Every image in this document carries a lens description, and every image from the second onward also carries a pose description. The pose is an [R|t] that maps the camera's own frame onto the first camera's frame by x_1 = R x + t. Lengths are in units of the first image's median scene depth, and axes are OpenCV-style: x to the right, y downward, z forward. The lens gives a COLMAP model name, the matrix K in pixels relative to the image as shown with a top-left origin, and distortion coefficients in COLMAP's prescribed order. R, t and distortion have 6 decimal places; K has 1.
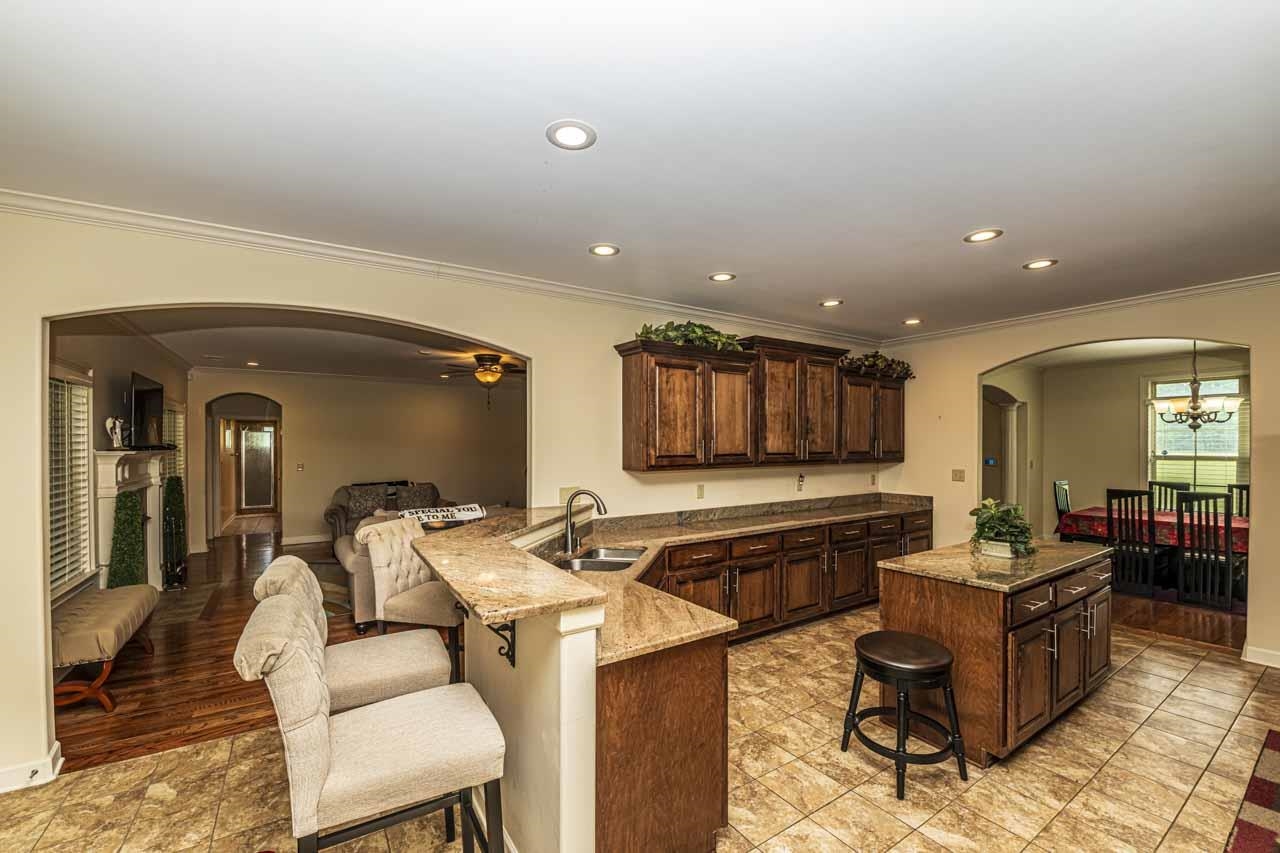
lens RADIAL K [[560.5, 0, 636.3], [0, 560.5, 440.2], [0, 0, 1]] dist [-0.023625, -0.000374]
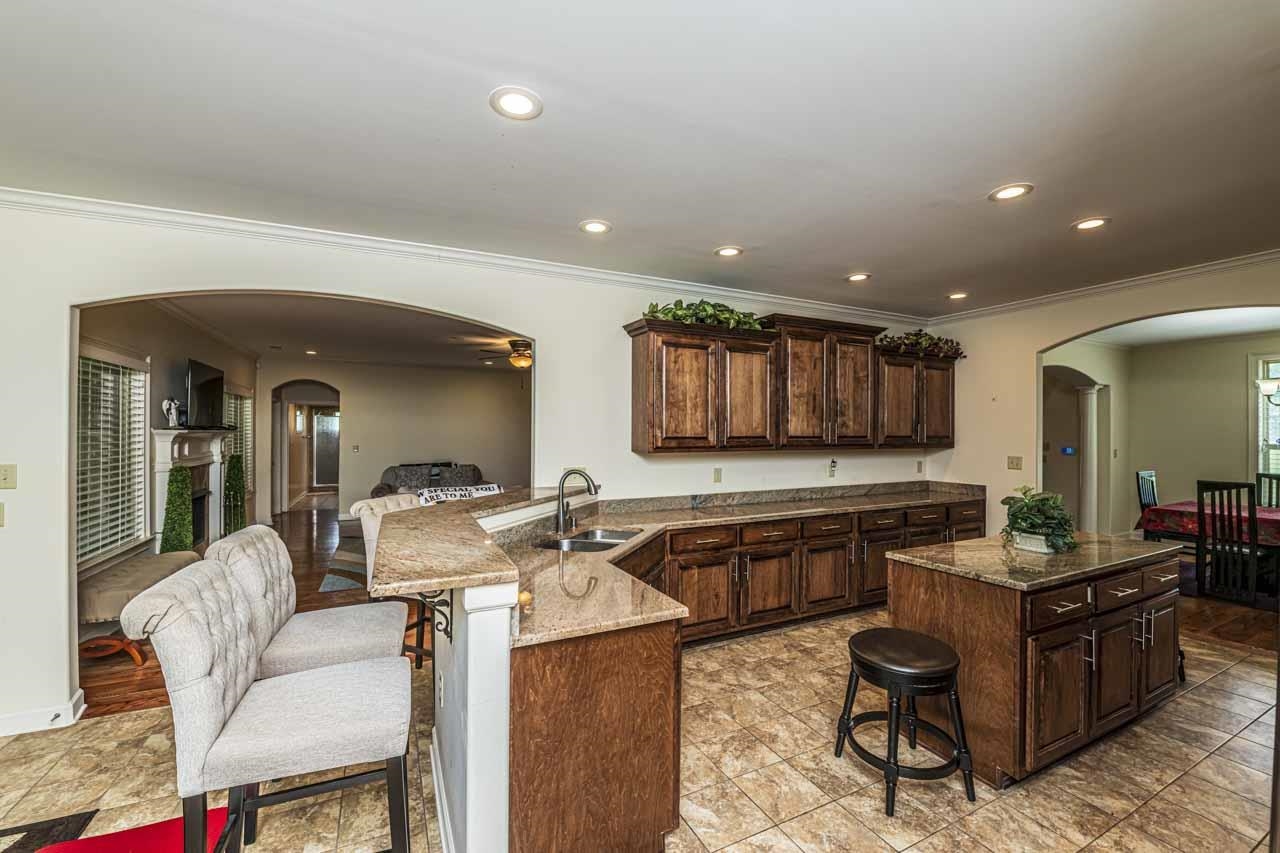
lens RADIAL K [[547.8, 0, 640.0], [0, 547.8, 426.5], [0, 0, 1]] dist [-0.022510, -0.000027]
pose [[0.991006, 0.002707, -0.133791, 0.123007], [-0.003412, 0.999981, -0.005040, 0.014056], [0.133775, 0.005451, 0.990997, 0.046521]]
